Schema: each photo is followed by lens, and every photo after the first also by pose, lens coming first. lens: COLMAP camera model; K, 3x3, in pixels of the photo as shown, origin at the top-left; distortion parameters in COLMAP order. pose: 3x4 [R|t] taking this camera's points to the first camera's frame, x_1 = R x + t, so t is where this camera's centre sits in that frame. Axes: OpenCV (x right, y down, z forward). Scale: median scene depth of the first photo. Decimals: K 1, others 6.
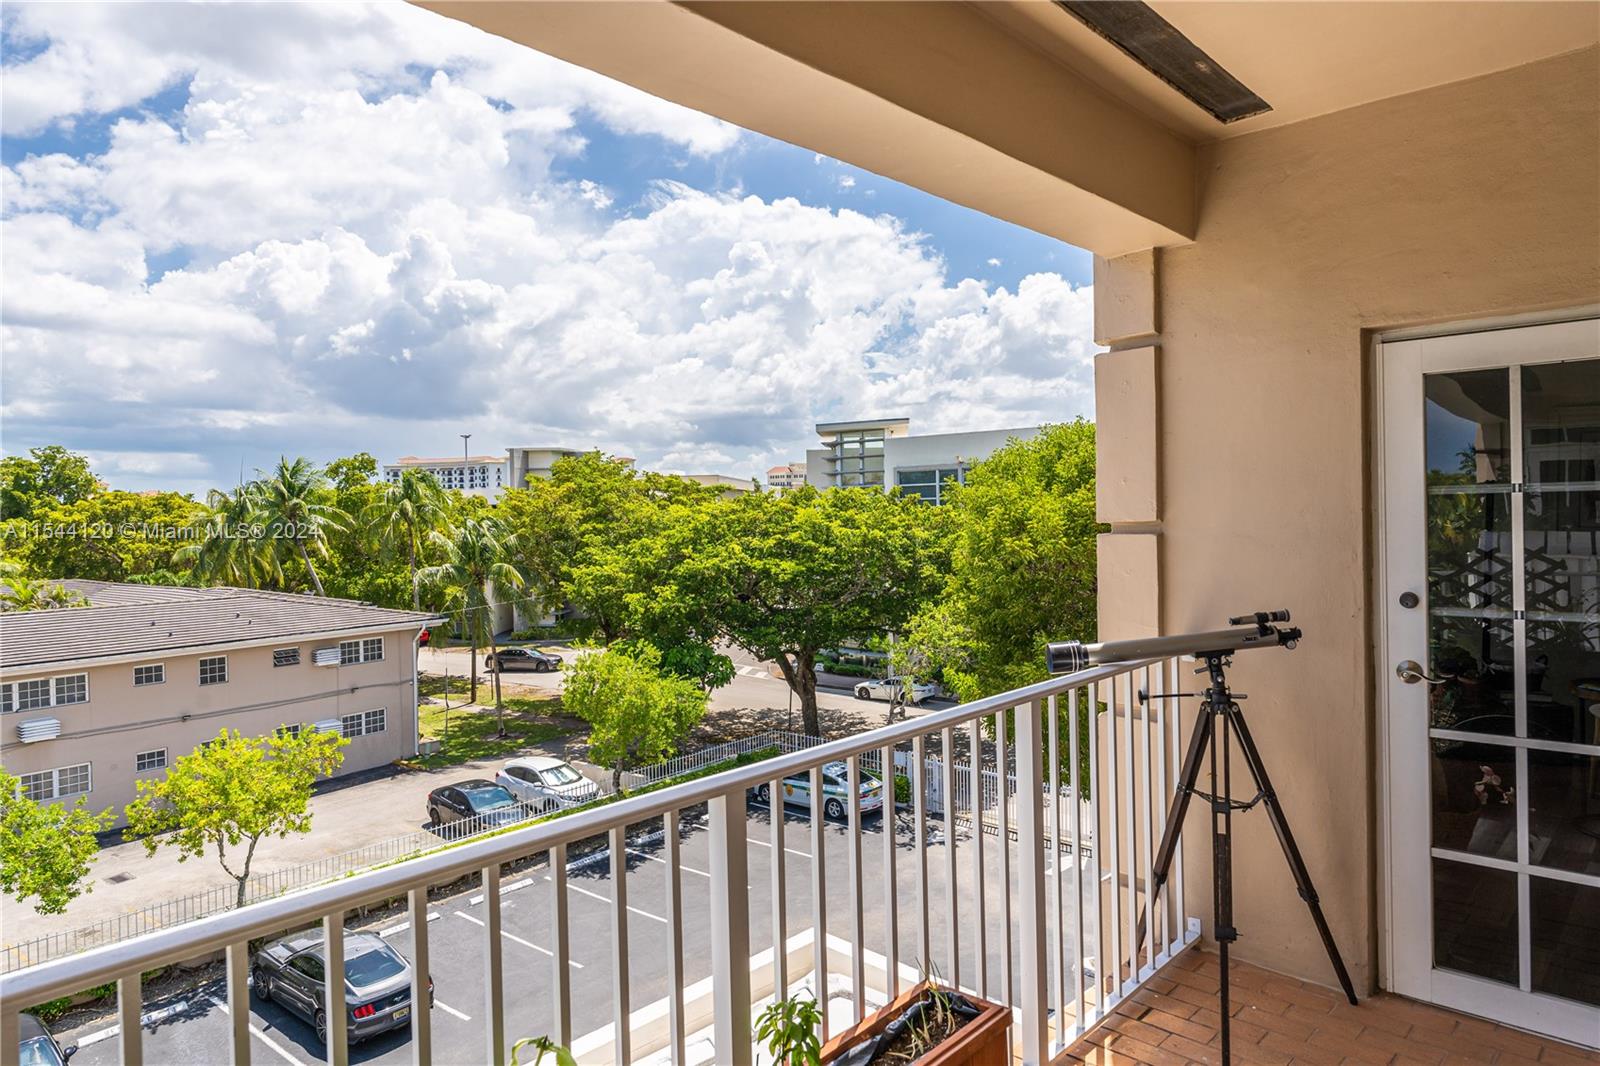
lens RADIAL K [[978.1, 0, 808.4], [0, 978.1, 510.0], [0, 0, 1]] dist [-0.006039, 0.006582]
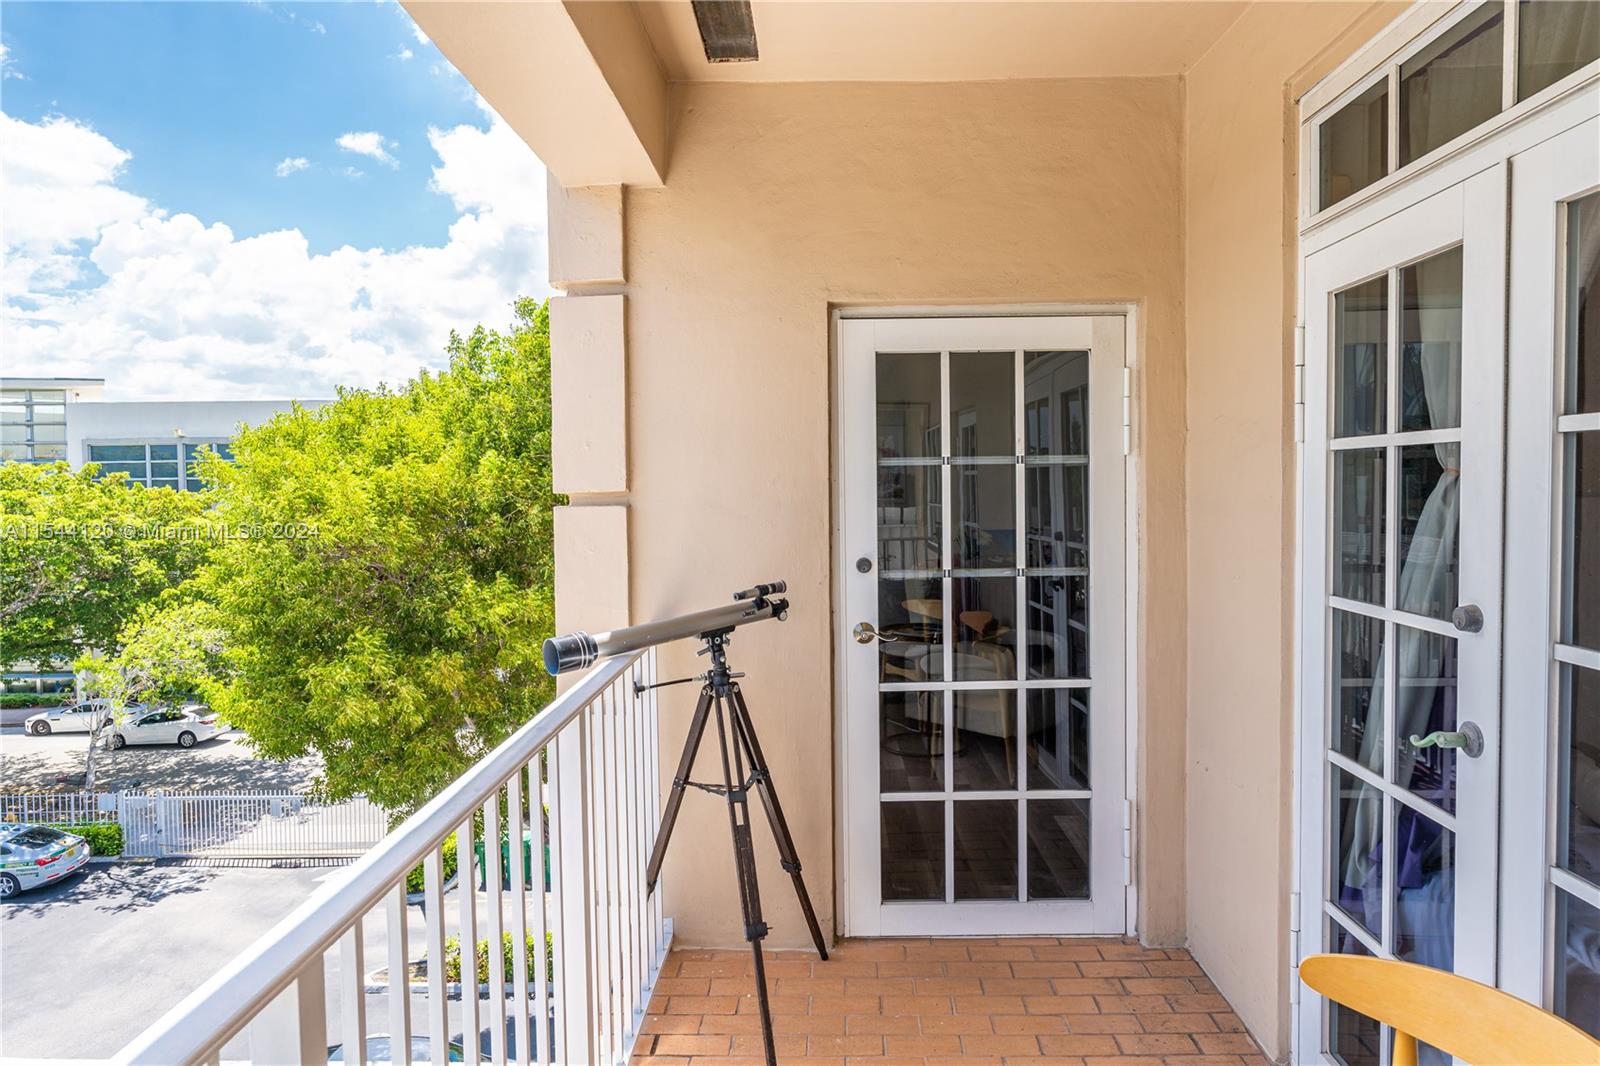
lens RADIAL K [[978.1, 0, 793.1], [0, 978.1, 518.6], [0, 0, 1]] dist [-0.006039, 0.006582]
pose [[0.745232, -0.013320, 0.666672, -0.147398], [-0.002356, 0.999742, 0.022607, 0.017898], [-0.666801, -0.018418, 0.745008, 0.263363]]
